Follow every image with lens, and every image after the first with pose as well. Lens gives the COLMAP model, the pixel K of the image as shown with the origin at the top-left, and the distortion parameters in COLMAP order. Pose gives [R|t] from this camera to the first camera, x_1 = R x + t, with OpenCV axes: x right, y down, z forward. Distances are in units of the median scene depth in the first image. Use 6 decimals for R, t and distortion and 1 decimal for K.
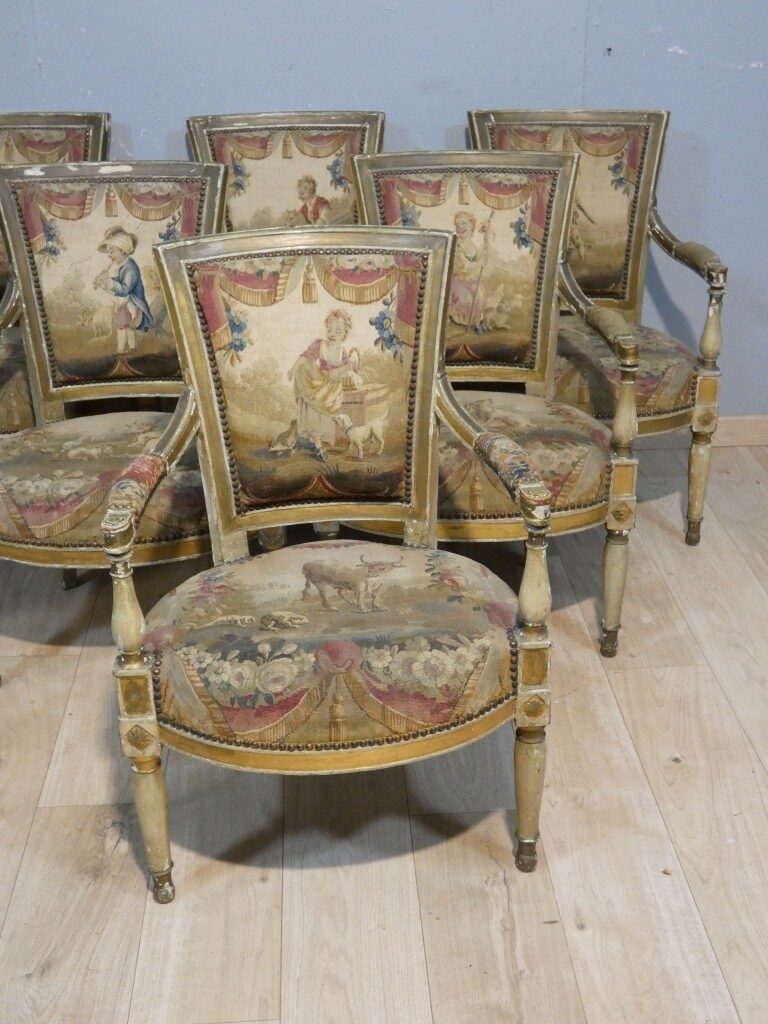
lens RADIAL K [[1278.6, 0, 389.6], [0, 1278.6, 524.9], [0, 0, 1]] dist [0.040506, -0.112808]
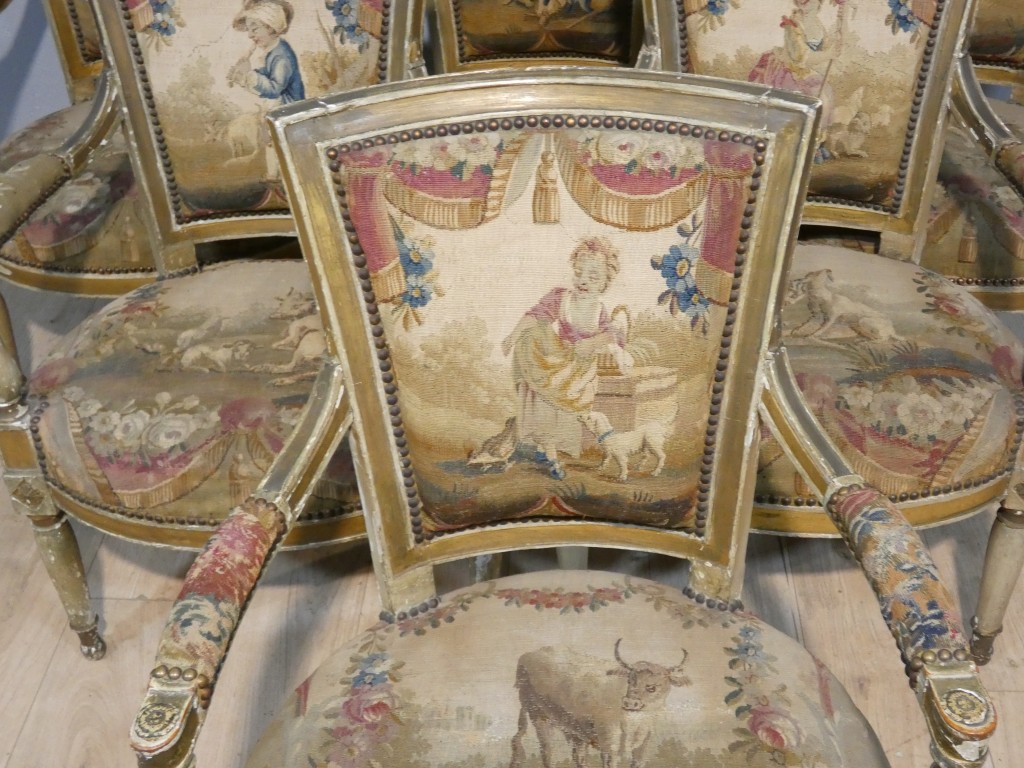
lens RADIAL K [[1278.6, 0, 524.2], [0, 1278.6, 381.0], [0, 0, 1]] dist [0.040506, -0.112808]
pose [[0.994747, 0.051129, -0.088679, -0.014566], [-0.033408, 0.981044, 0.190886, -0.165818], [0.096758, -0.186921, 0.977598, 0.344957]]
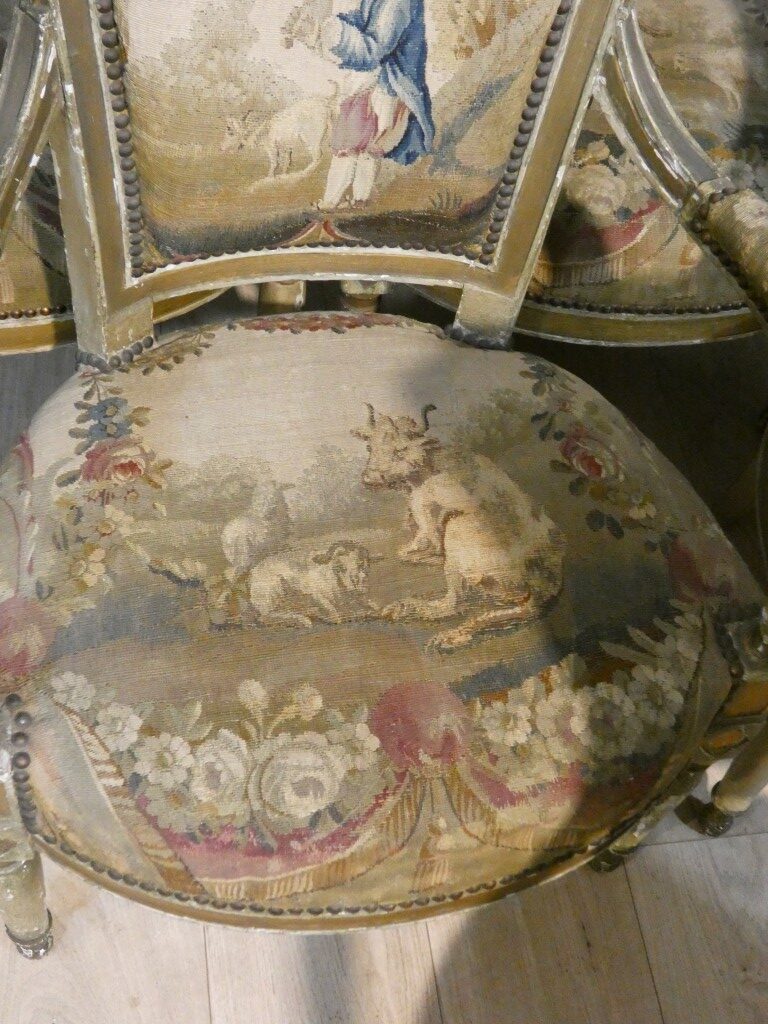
lens RADIAL K [[1278.6, 0, 389.6], [0, 1278.6, 524.9], [0, 0, 1]] dist [0.040506, -0.112808]
pose [[0.984923, 0.007405, 0.172834, -0.259074], [-0.093231, 0.864300, 0.494261, -0.242608], [-0.145721, -0.502922, 0.851959, 0.650214]]
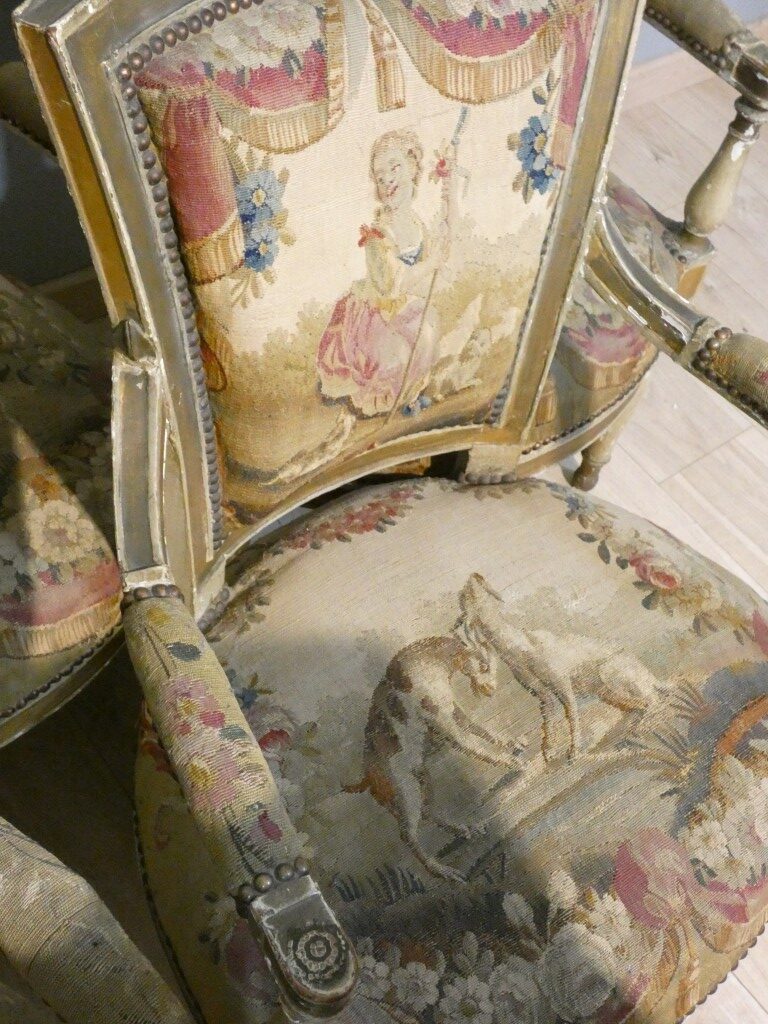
lens RADIAL K [[1278.6, 0, 389.6], [0, 1278.6, 524.9], [0, 0, 1]] dist [0.040506, -0.112808]
pose [[0.799915, -0.375979, 0.467735, -0.130449], [0.080267, 0.839439, 0.537494, -0.340340], [-0.594721, -0.392406, 0.701658, 0.754135]]
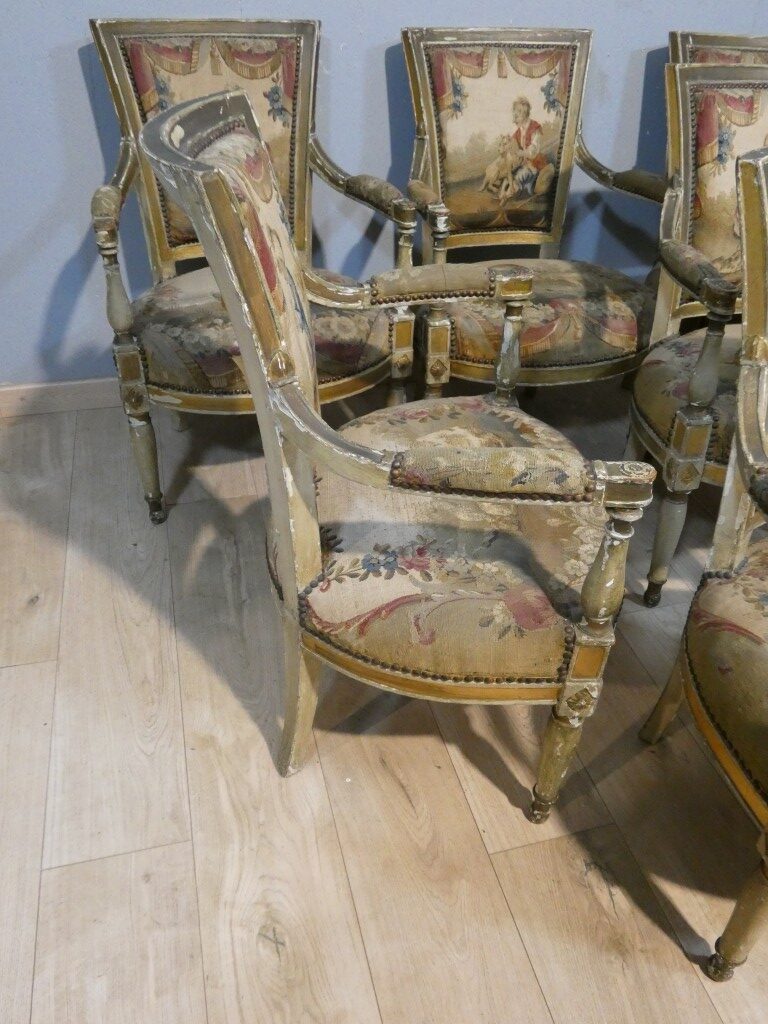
lens RADIAL K [[783.6, 0, 384.7], [0, 783.6, 521.2], [0, 0, 1]] dist [-0.011689, -0.003649]
pose [[0.978541, -0.085775, 0.187348, -0.361714], [0.048577, 0.979640, 0.194796, -0.091307], [-0.200242, -0.181515, 0.962785, 0.462151]]
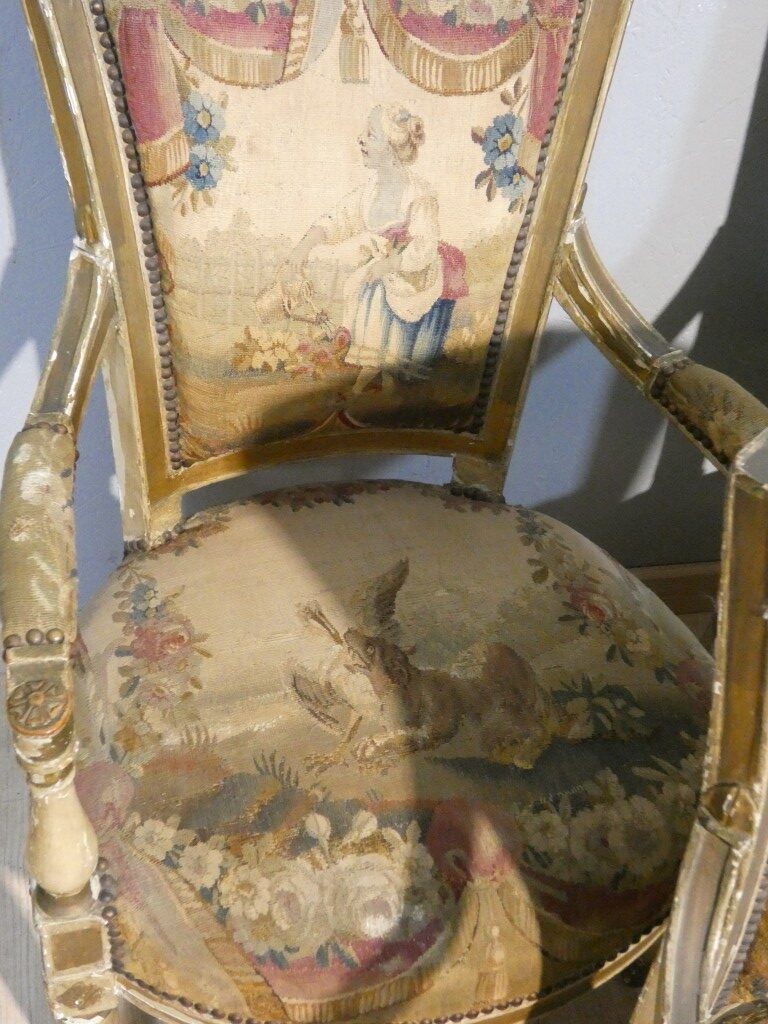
lens RADIAL K [[1278.6, 0, 389.6], [0, 1278.6, 524.9], [0, 0, 1]] dist [0.040506, -0.112808]
pose [[0.982334, -0.022939, 0.185725, -0.406696], [-0.041592, 0.940874, 0.336194, -0.334722], [-0.182456, -0.337980, 0.923298, 0.779330]]
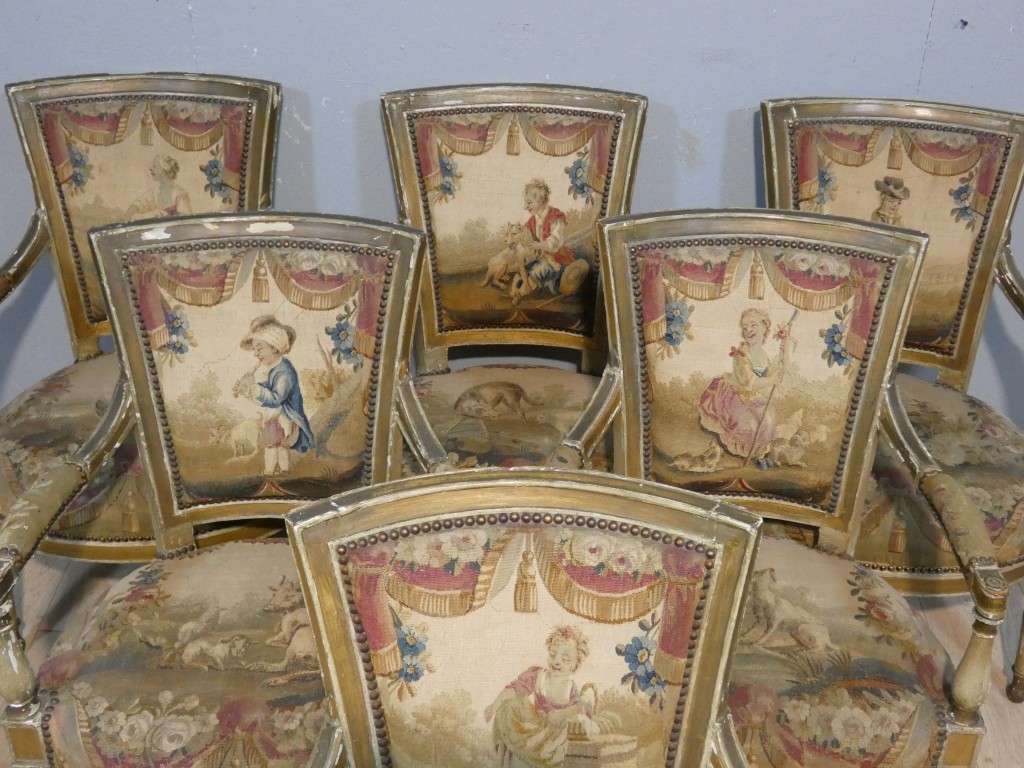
lens RADIAL K [[1278.6, 0, 524.2], [0, 1278.6, 381.0], [0, 0, 1]] dist [0.040506, -0.112808]
pose [[0.996274, 0.064278, -0.057493, -0.025970], [-0.057681, 0.992274, 0.109843, -0.280883], [0.064110, -0.106117, 0.992285, 0.292468]]
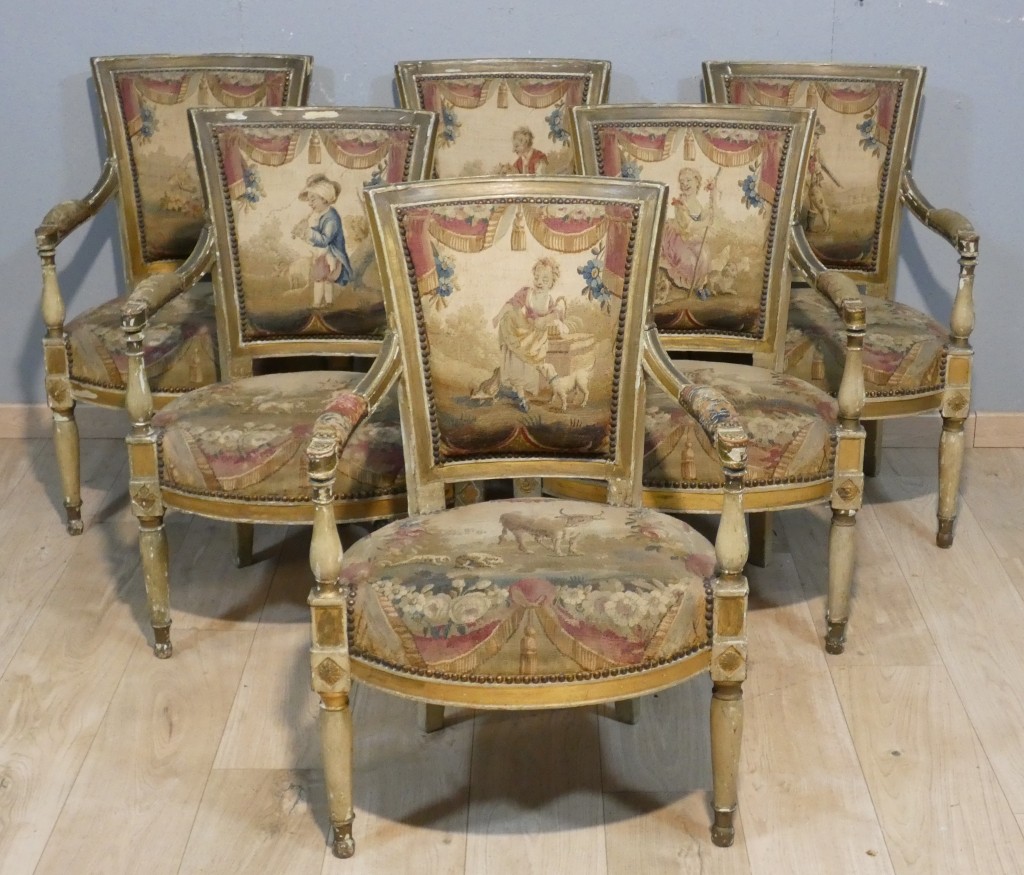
lens RADIAL K [[1762.8, 0, 540.7], [0, 1762.8, 436.7], [0, 0, 1]] dist [0.088747, -0.473655]
pose [[0.998118, 0.032742, -0.051852, 0.023947], [-0.037592, 0.994719, -0.095502, 0.078084], [0.048451, 0.097272, 0.994078, -0.268212]]
